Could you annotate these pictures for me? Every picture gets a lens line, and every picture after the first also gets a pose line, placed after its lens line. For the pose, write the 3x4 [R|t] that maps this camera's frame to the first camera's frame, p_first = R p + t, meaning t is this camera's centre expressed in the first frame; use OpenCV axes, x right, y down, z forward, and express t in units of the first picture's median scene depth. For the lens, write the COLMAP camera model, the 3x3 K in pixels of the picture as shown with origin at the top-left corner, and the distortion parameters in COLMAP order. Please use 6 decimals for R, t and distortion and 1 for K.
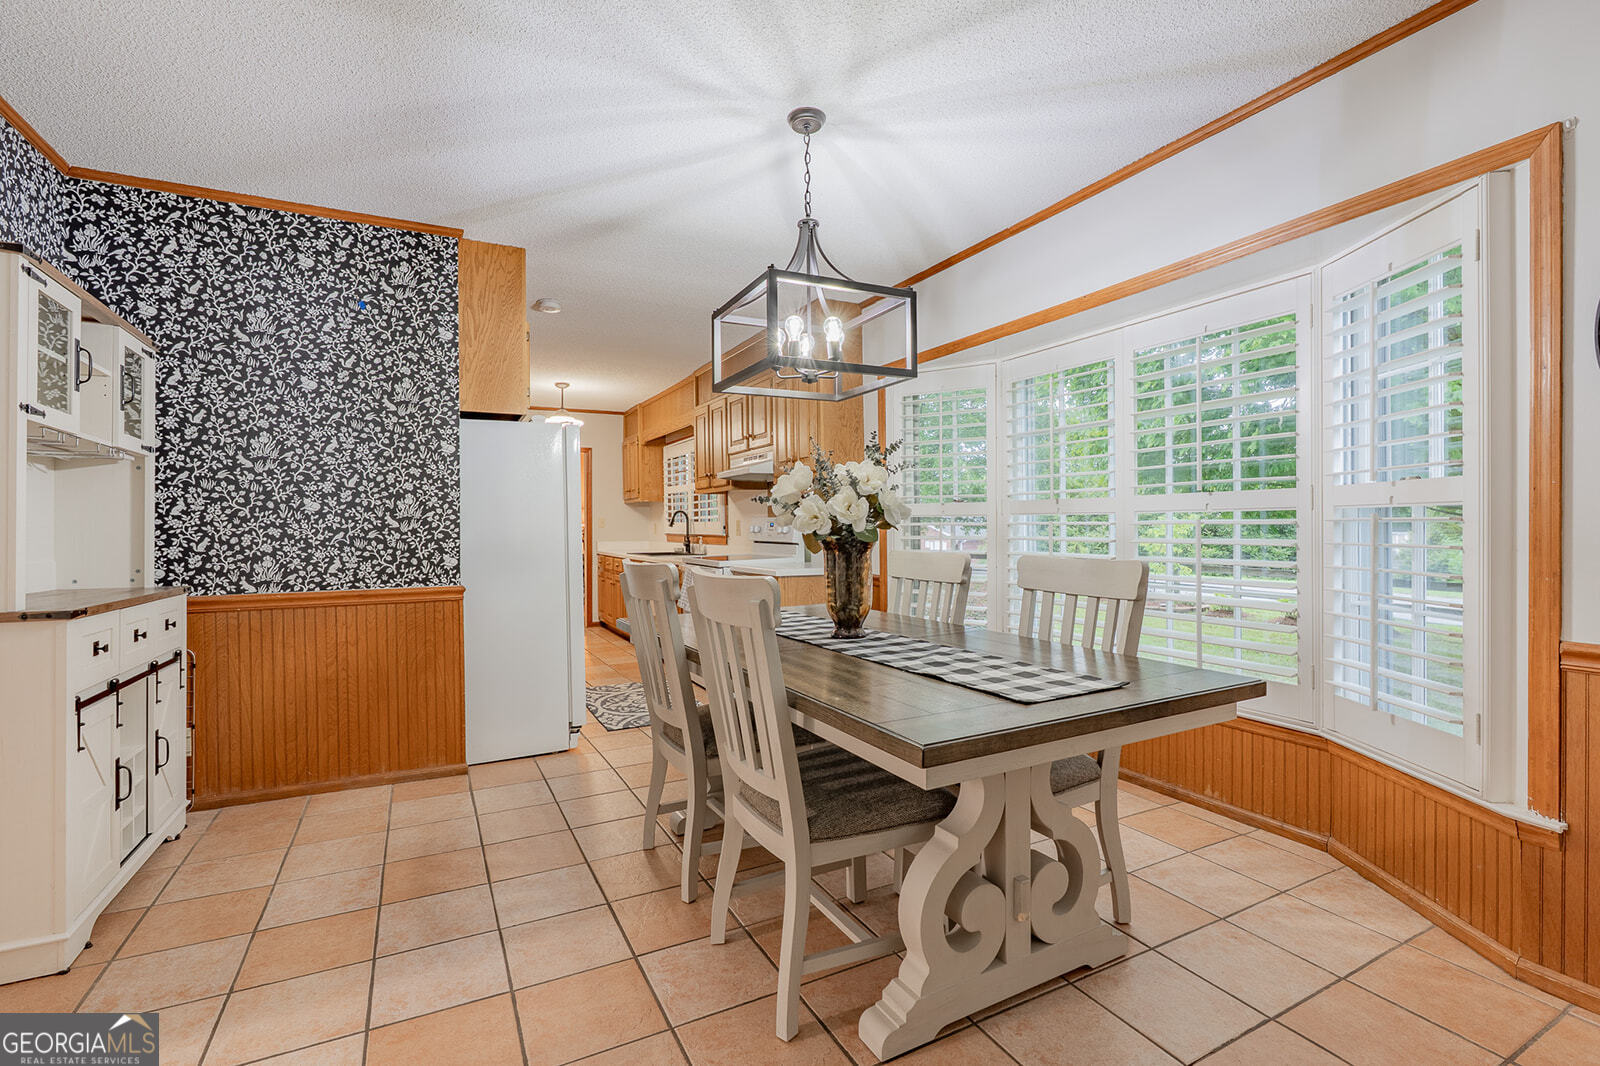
lens RADIAL K [[715.3, 0, 800.0], [0, 715.3, 533.0], [0, 0, 1]] dist [-0.009818, 0.000193]
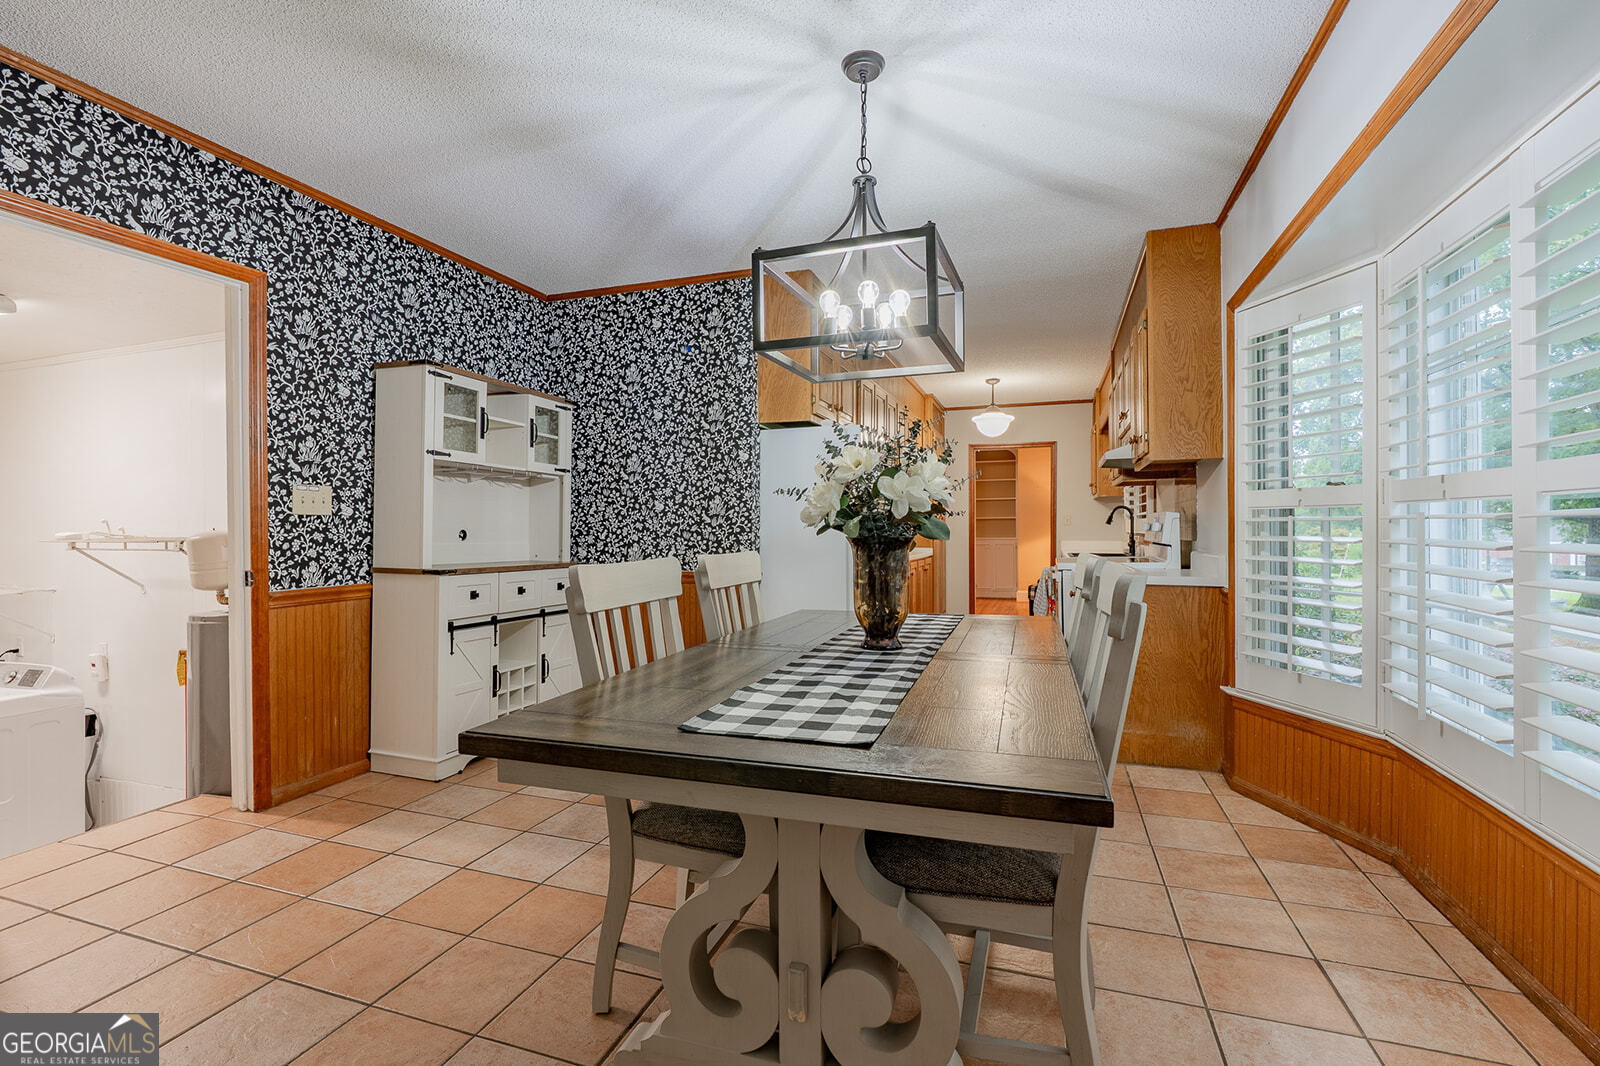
lens RADIAL K [[729.4, 0, 800.0], [0, 729.4, 533.0], [0, 0, 1]] dist [-0.021785, -0.000031]
pose [[0.691522, 0.009215, -0.722296, 0.465038], [-0.008794, 0.999952, 0.004339, 0.003361], [0.722302, 0.003351, 0.691570, 0.239104]]
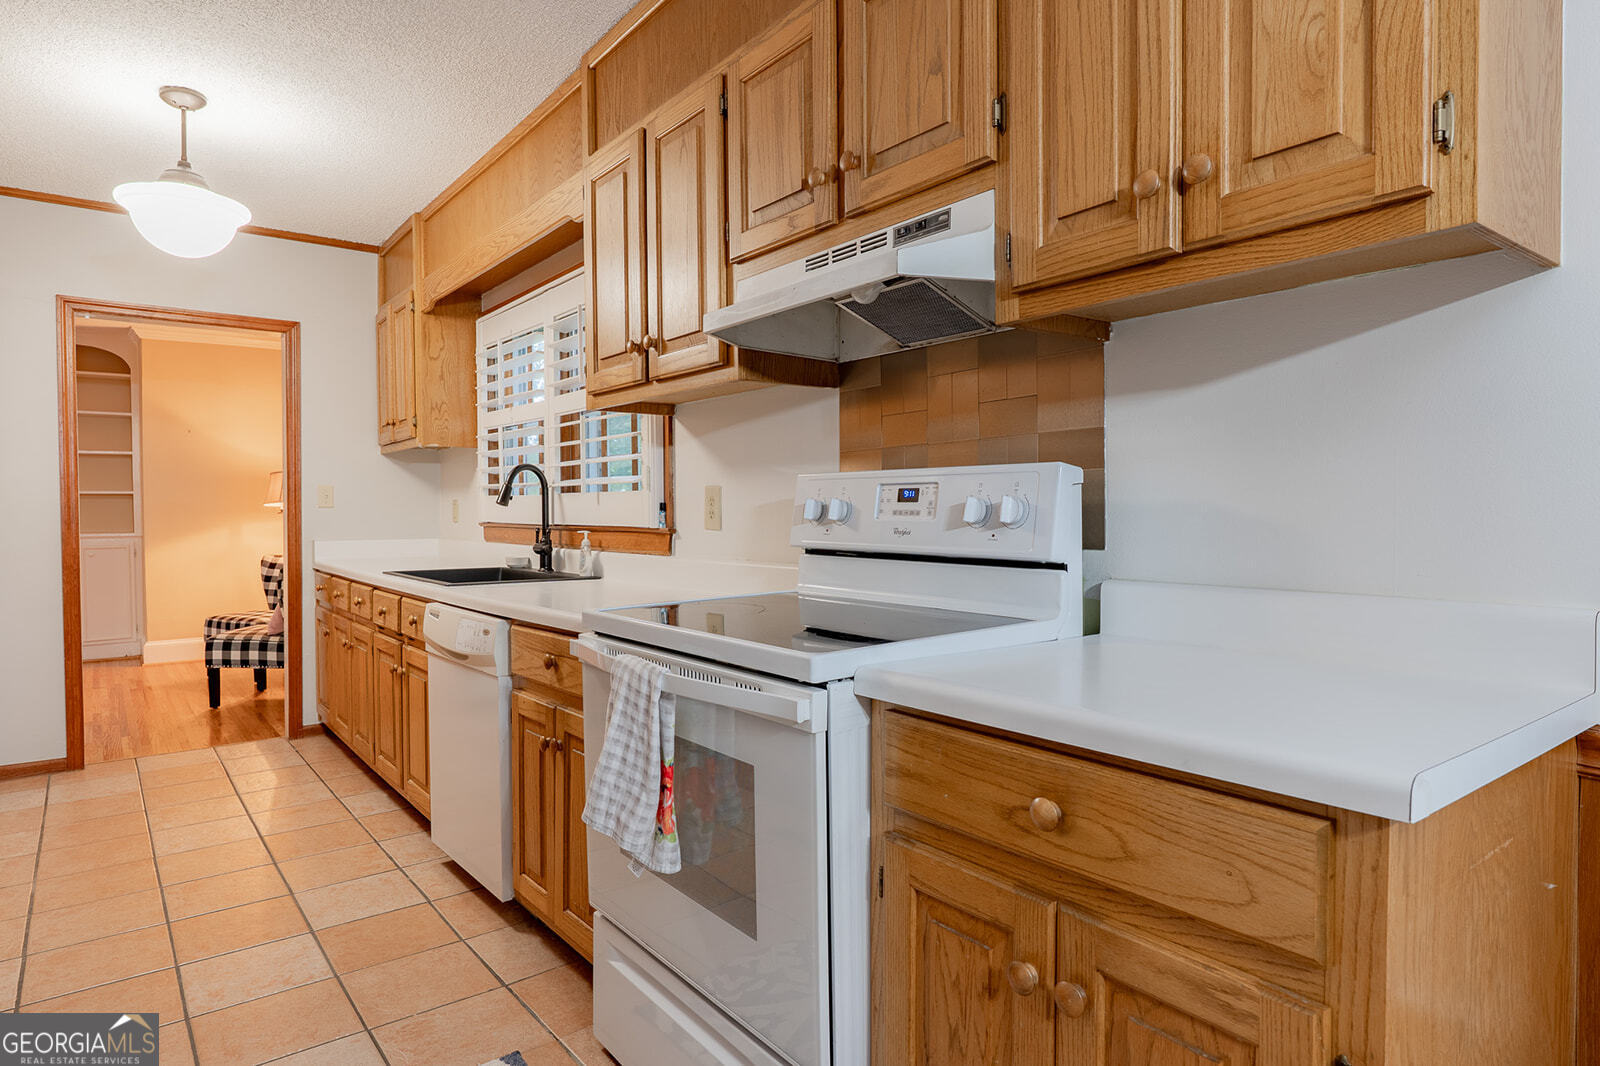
lens RADIAL K [[916.9, 0, 800.0], [0, 916.9, 533.0], [0, 0, 1]] dist [-0.001737, 0.000143]
pose [[0.984774, 0.001746, 0.173831, -0.246448], [-0.003997, 0.999913, 0.012595, -0.001004], [-0.173794, -0.013098, 0.984695, 1.095690]]
